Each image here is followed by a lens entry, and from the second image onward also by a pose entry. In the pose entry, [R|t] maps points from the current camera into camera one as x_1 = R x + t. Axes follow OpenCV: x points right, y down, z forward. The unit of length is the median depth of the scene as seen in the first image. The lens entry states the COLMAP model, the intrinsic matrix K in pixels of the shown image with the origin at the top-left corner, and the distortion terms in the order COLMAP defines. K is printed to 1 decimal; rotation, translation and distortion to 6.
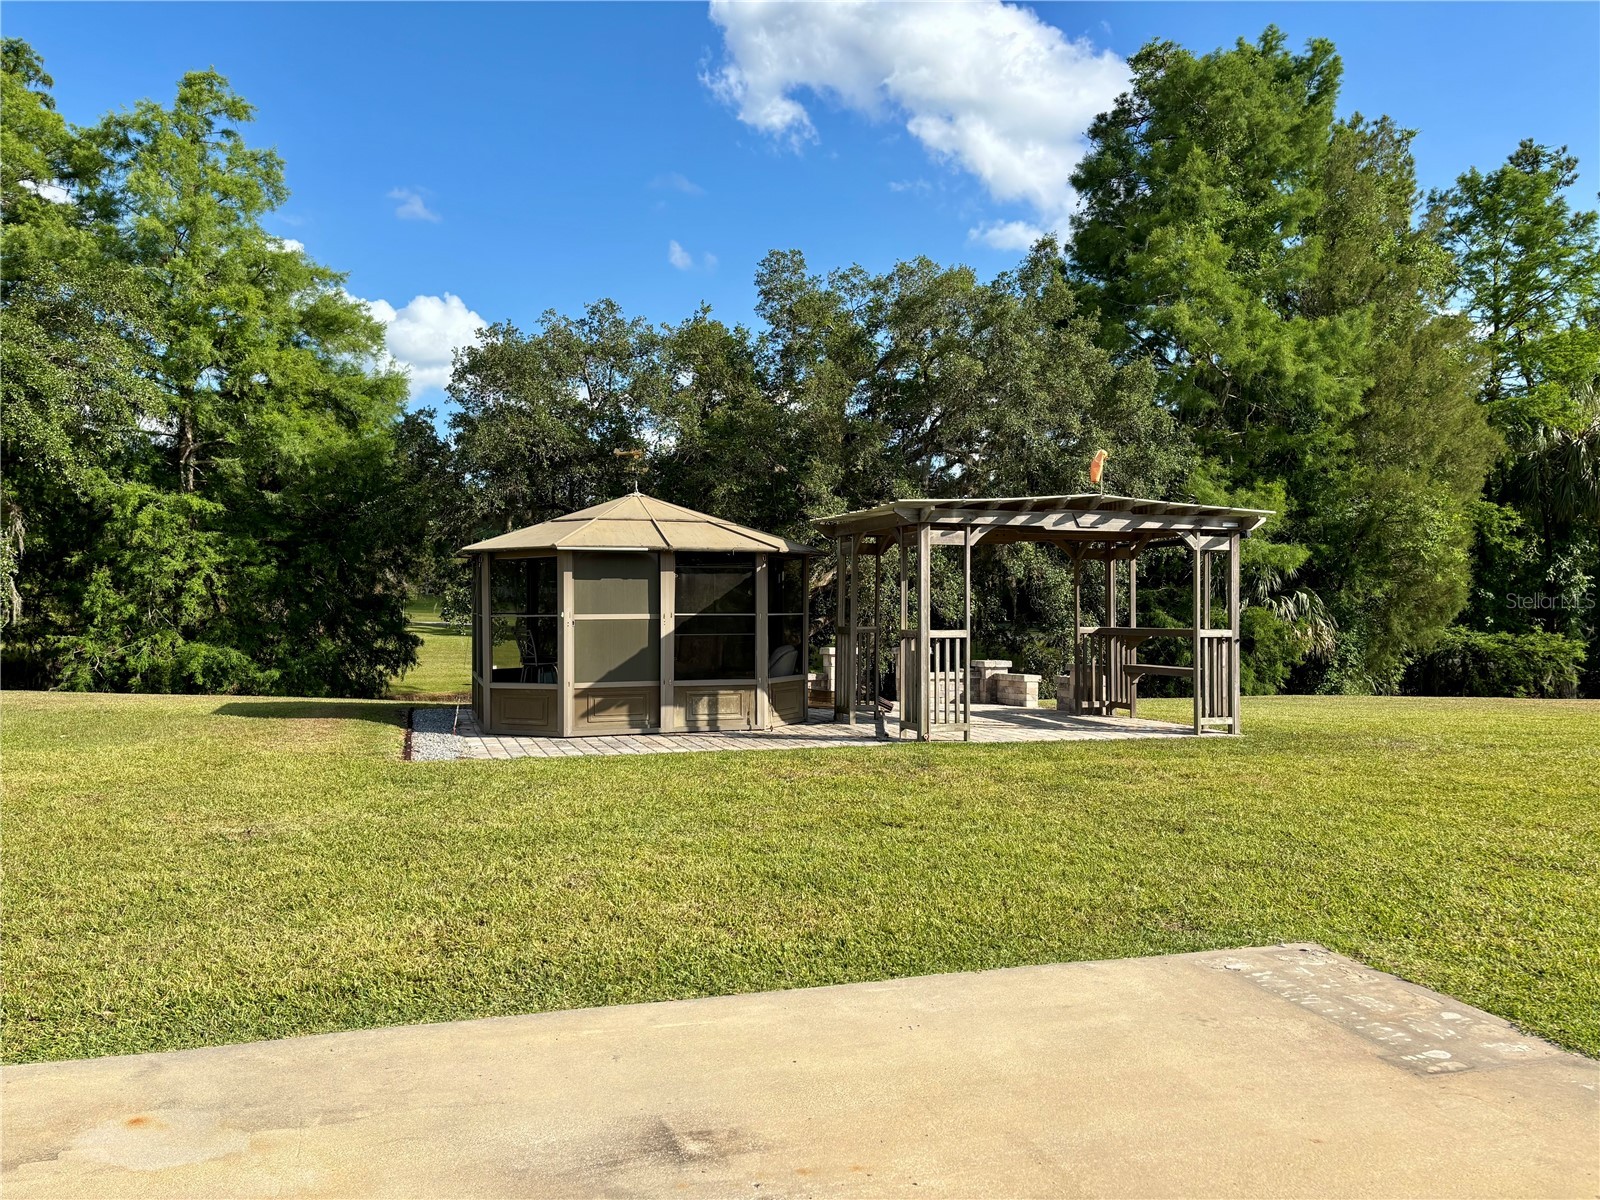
lens RADIAL K [[1221.2, 0, 787.5], [0, 1221.2, 601.8], [0, 0, 1]] dist [0.030323, -0.002275]
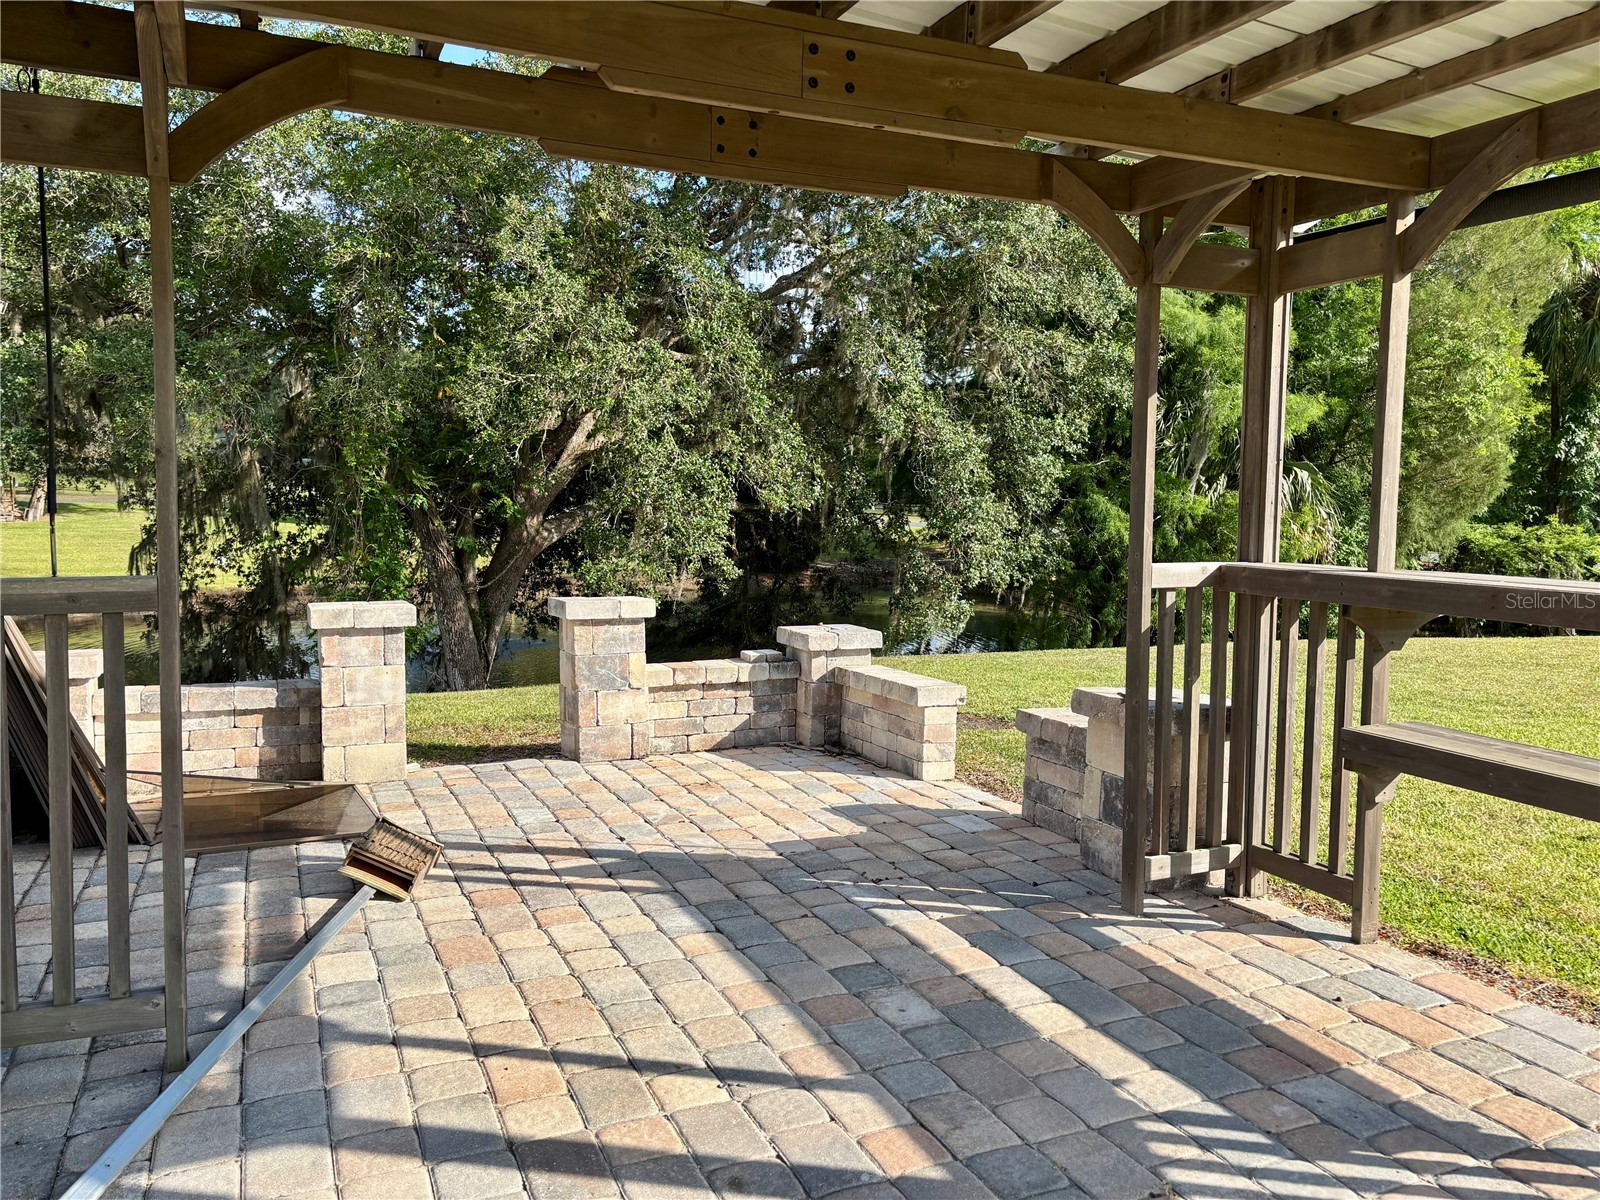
lens RADIAL K [[1211.2, 0, 823.4], [0, 1211.2, 605.2], [0, 0, 1]] dist [0.027864, -0.006094]
pose [[0.991796, -0.004681, 0.127748, 0.074157], [-0.008265, 0.994890, 0.100625, 0.002520], [-0.127566, -0.100856, 0.986689, 0.400132]]
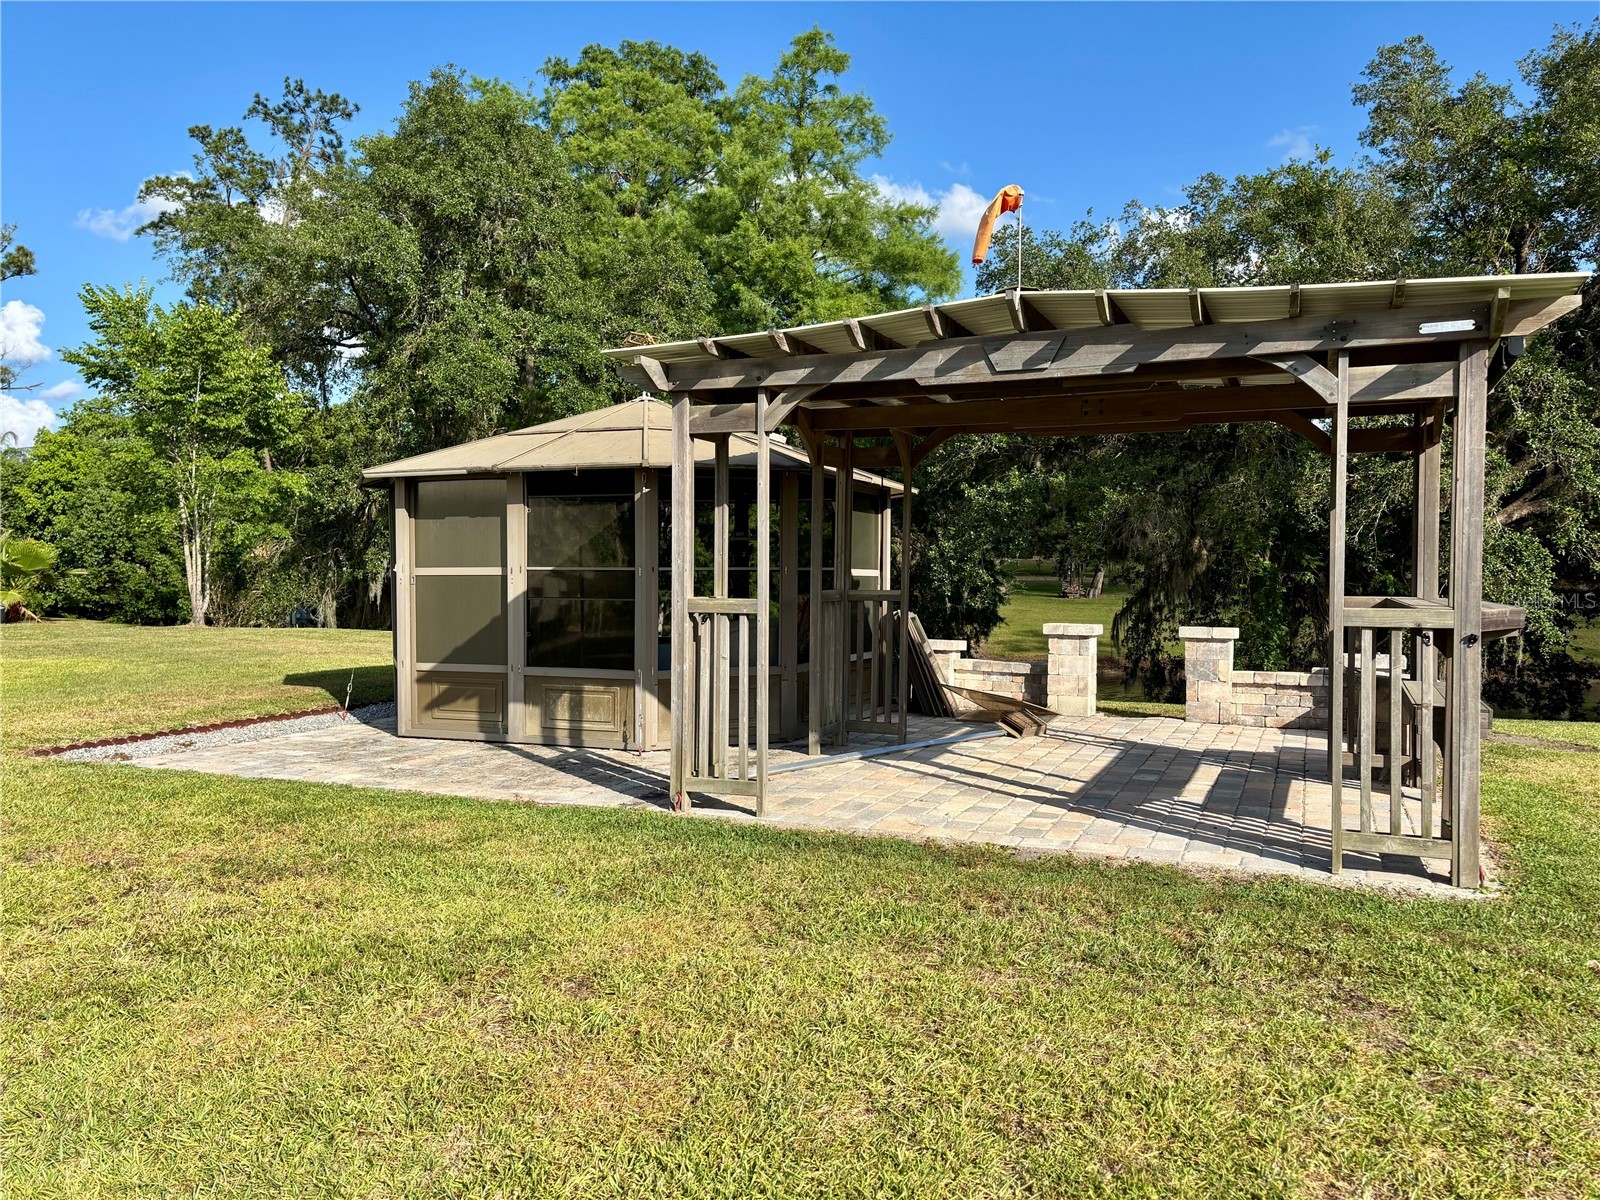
lens RADIAL K [[1227.7, 0, 800.0], [0, 1227.7, 600.0], [0, 0, 1]] dist [0.028379, -0.005094]
pose [[0.758693, 0.015911, -0.651254, 0.206840], [0.003742, 0.999579, 0.028781, 0.004015], [0.651438, -0.024273, 0.758314, 0.261490]]
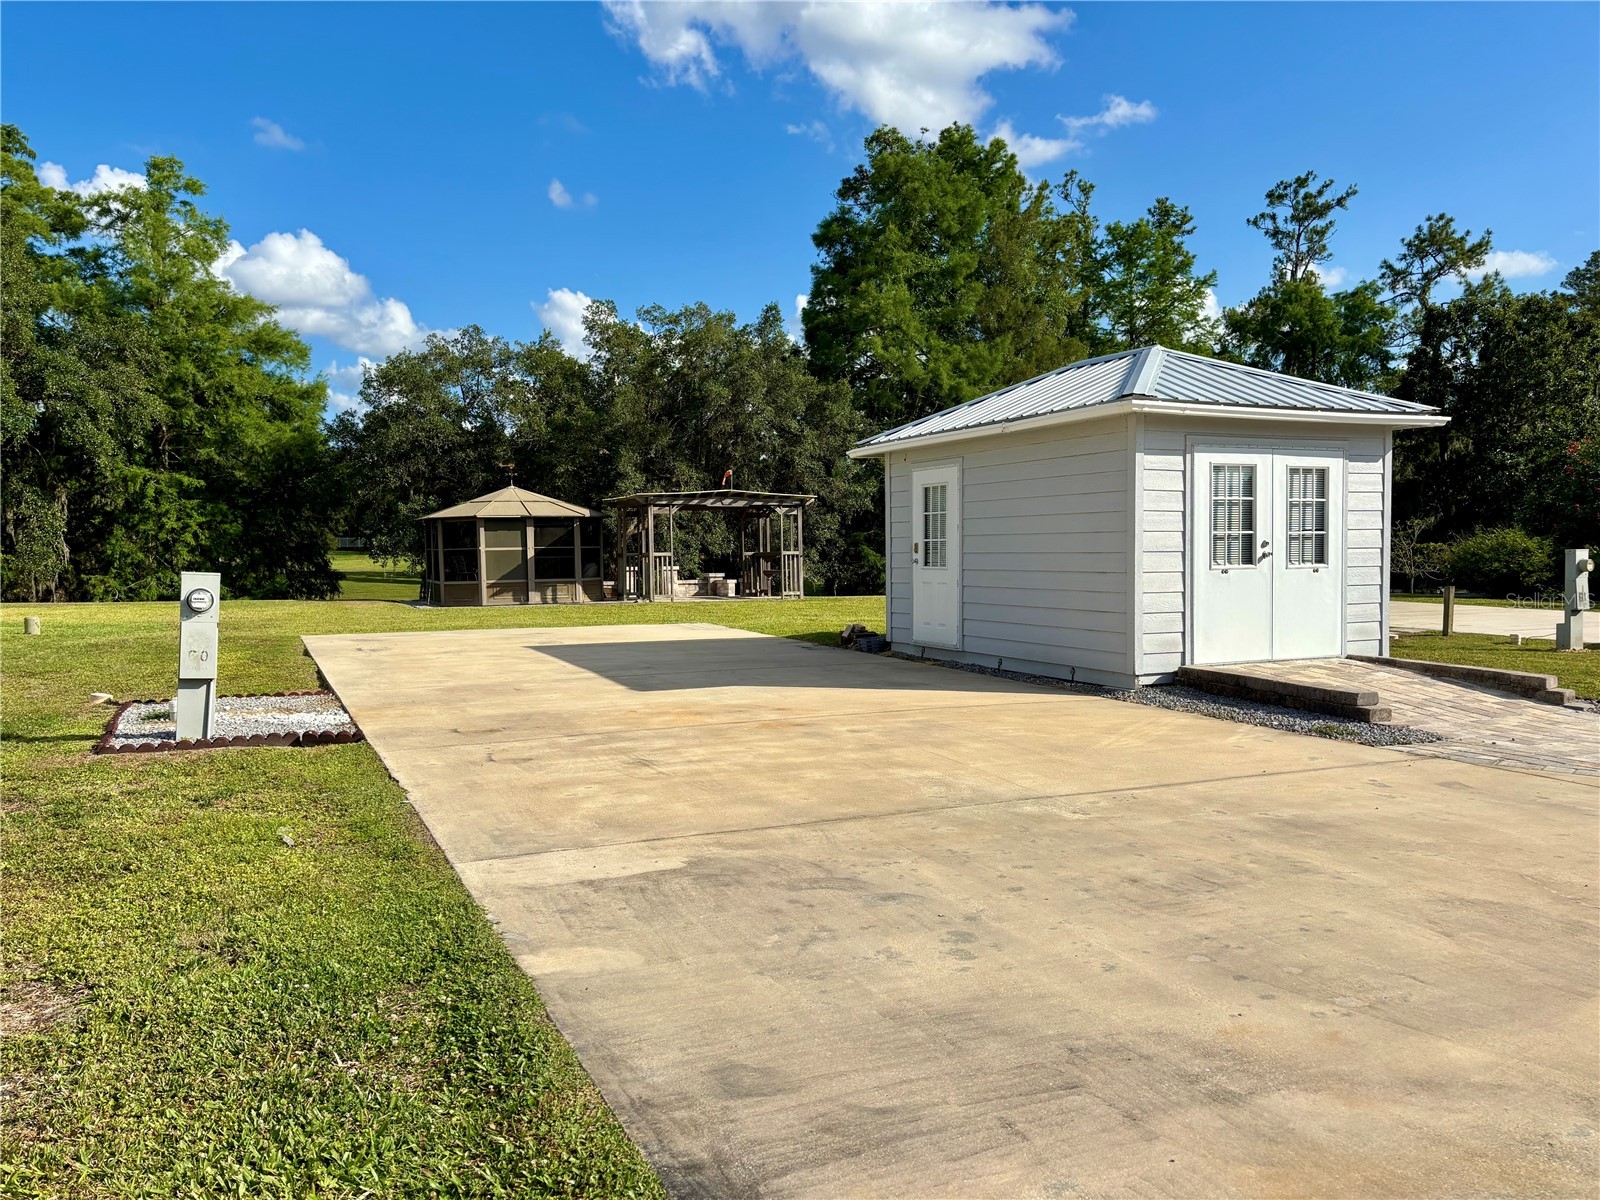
lens RADIAL K [[1221.2, 0, 787.5], [0, 1221.2, 601.8], [0, 0, 1]] dist [0.030323, -0.002275]
pose [[0.992878, -0.020140, 0.117419, 0.040051], [0.014955, 0.998881, 0.044871, 0.007004], [-0.118192, -0.042796, 0.992068, -0.502736]]
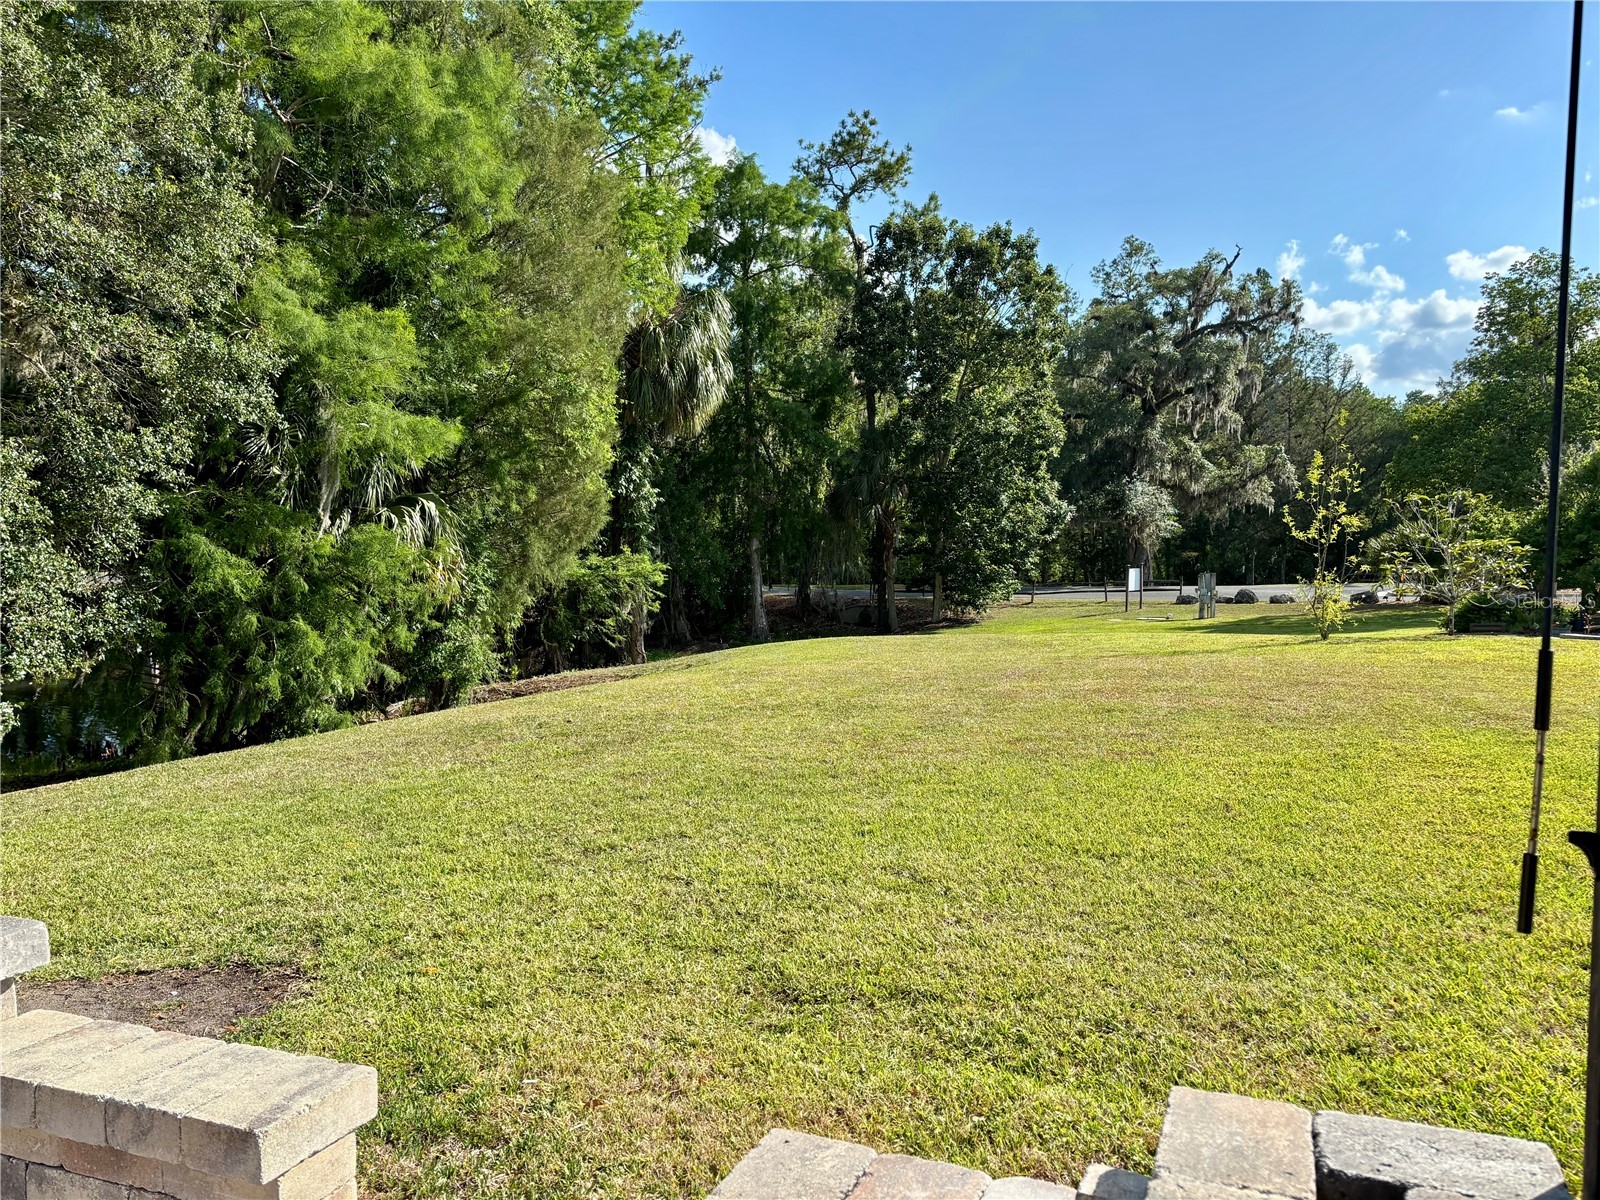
lens RADIAL K [[1188.8, 0, 792.0], [0, 1188.8, 601.1], [0, 0, 1]] dist [0.051497, -0.068697]
pose [[0.649073, -0.056064, 0.758657, 0.086410], [0.004668, 0.997555, 0.069725, 0.001131], [-0.760712, -0.041715, 0.647748, 0.524018]]
